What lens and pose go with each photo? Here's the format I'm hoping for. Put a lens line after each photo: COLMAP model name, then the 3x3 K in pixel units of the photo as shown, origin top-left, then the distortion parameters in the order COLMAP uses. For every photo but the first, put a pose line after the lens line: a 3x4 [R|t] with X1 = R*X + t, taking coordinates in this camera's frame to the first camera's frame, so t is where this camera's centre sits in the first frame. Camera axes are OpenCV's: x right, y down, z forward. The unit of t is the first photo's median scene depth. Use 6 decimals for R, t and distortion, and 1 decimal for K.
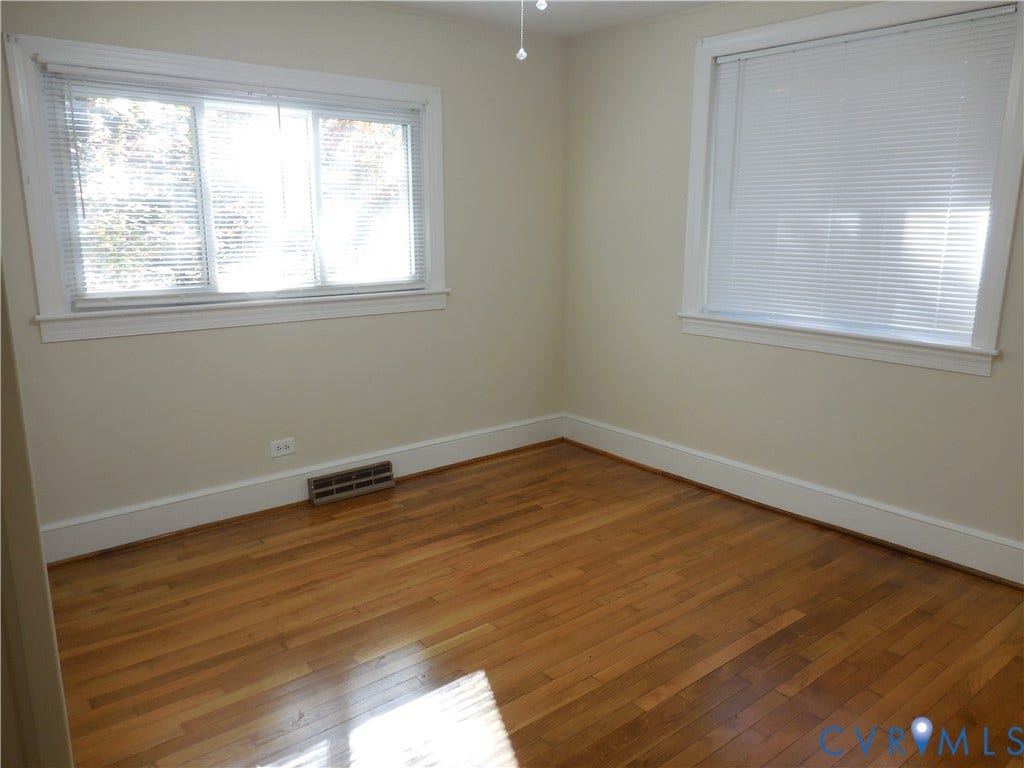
lens RADIAL K [[759.3, 0, 507.1], [0, 759.3, 386.6], [0, 0, 1]] dist [-0.016057, 0.005472]
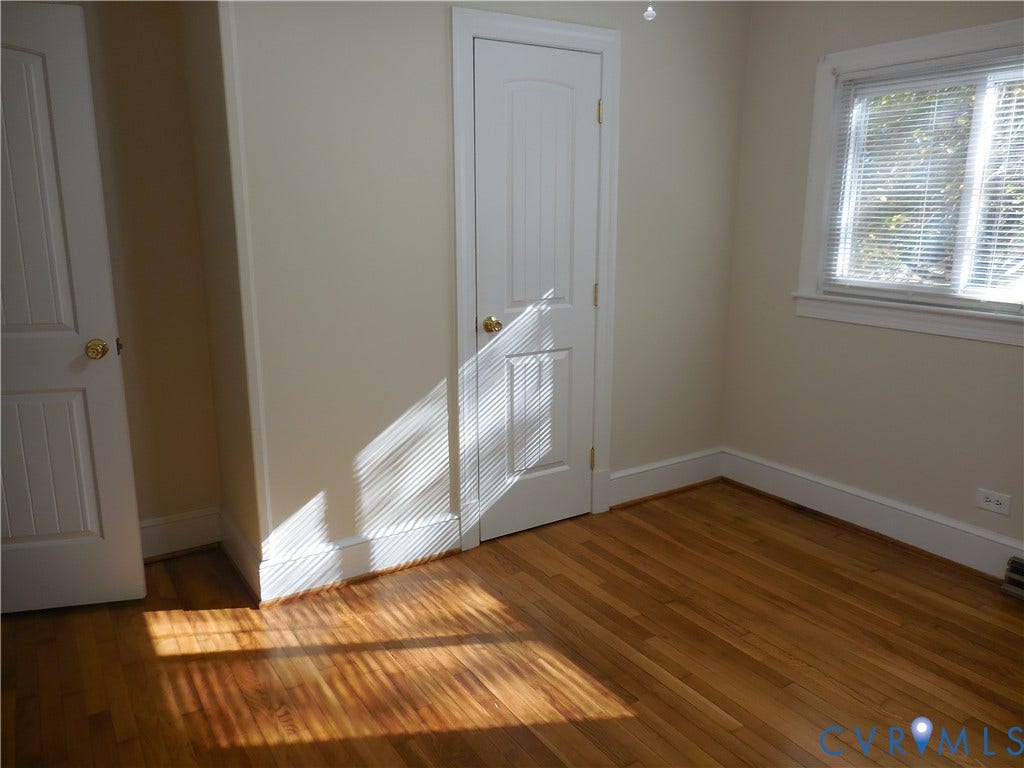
lens RADIAL K [[759.3, 0, 509.3], [0, 759.3, 379.7], [0, 0, 1]] dist [-0.016057, 0.005472]
pose [[-0.115188, 0.213795, -0.970064, 0.487151], [-0.216185, 0.947761, 0.234550, -0.112762], [0.969534, 0.236730, -0.062951, 0.518578]]
